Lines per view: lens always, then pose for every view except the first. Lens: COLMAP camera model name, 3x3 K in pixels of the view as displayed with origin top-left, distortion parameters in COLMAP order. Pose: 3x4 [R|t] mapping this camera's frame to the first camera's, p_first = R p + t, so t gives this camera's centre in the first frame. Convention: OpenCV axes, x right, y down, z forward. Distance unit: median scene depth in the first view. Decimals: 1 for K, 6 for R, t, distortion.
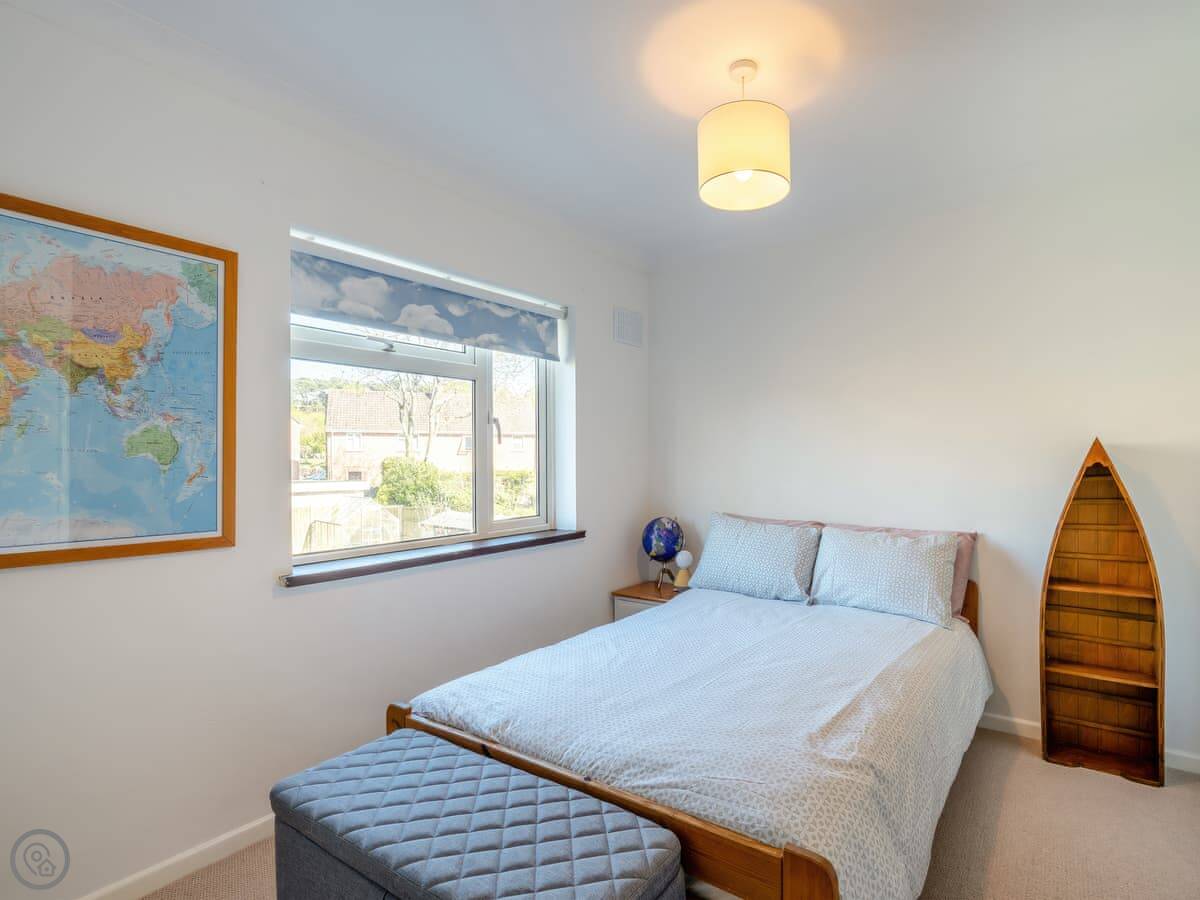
lens RADIAL K [[614.1, 0, 599.0], [0, 614.1, 456.7], [0, 0, 1]] dist [0.000848, -0.000139]
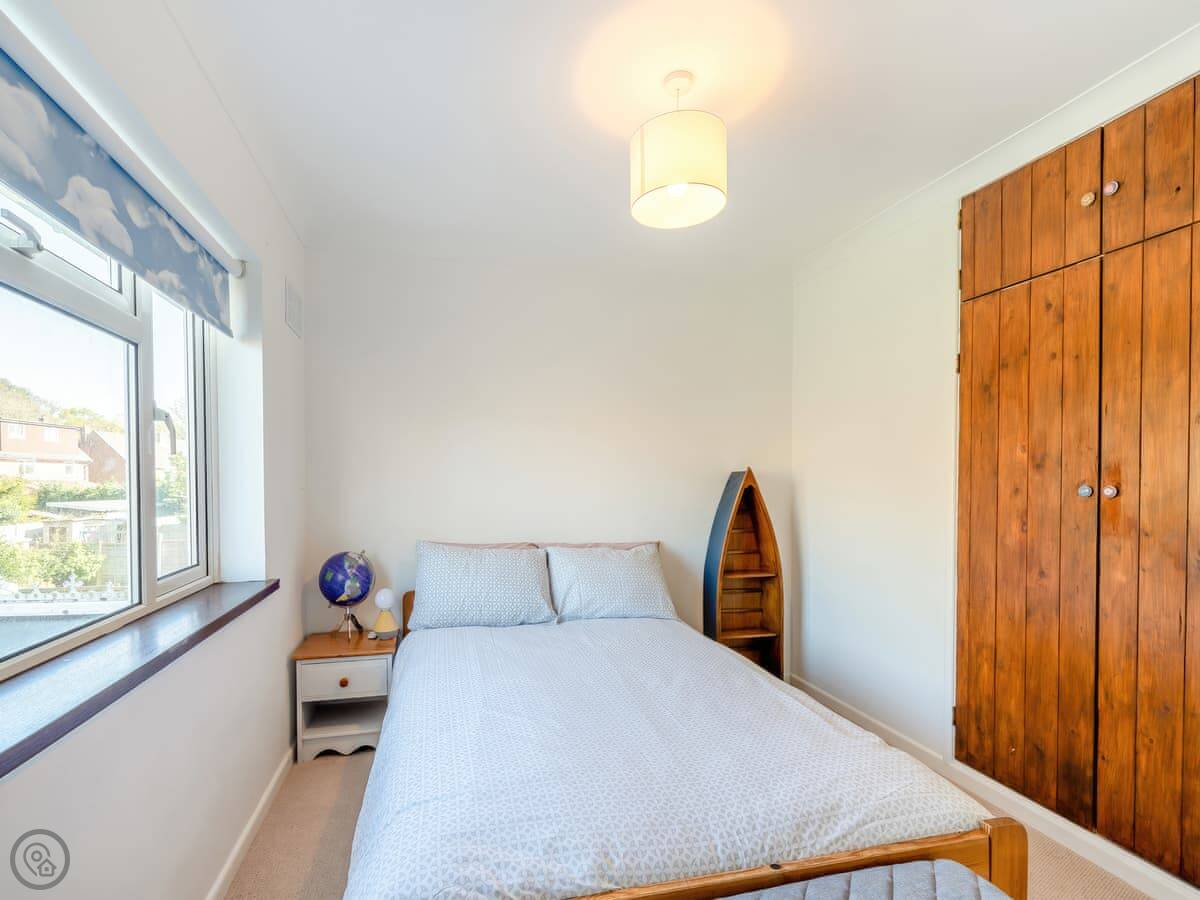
lens RADIAL K [[589.3, 0, 595.5], [0, 589.3, 487.8], [0, 0, 1]] dist [-0.003461, -0.000854]
pose [[0.649614, -0.002592, 0.760260, -0.402339], [-0.006693, 0.999936, 0.009128, 0.005660], [-0.760235, -0.011018, 0.649555, 0.351463]]
